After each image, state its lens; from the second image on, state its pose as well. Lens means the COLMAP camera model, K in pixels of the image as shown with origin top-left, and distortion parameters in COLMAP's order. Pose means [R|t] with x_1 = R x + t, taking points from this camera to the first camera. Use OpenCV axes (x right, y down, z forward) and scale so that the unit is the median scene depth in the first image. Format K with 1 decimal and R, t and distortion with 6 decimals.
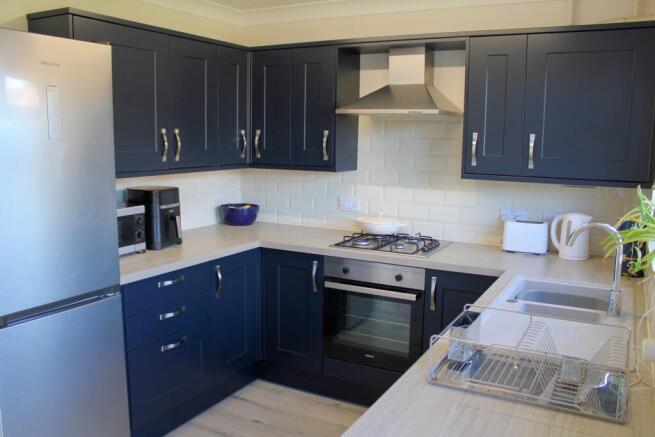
lens RADIAL K [[598.1, 0, 327.5], [0, 598.1, 218.5], [0, 0, 1]] dist [-0.118161, 0.001915]
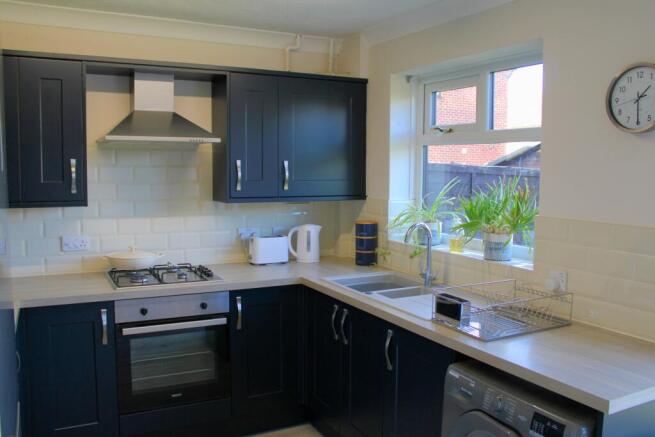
lens RADIAL K [[591.3, 0, 327.5], [0, 591.3, 218.5], [0, 0, 1]] dist [-0.053363, 0.016675]
pose [[0.578164, -0.087434, 0.811222, -0.501124], [0.116736, 0.992877, 0.023814, -0.041243], [-0.807526, 0.080930, 0.584253, 0.221806]]
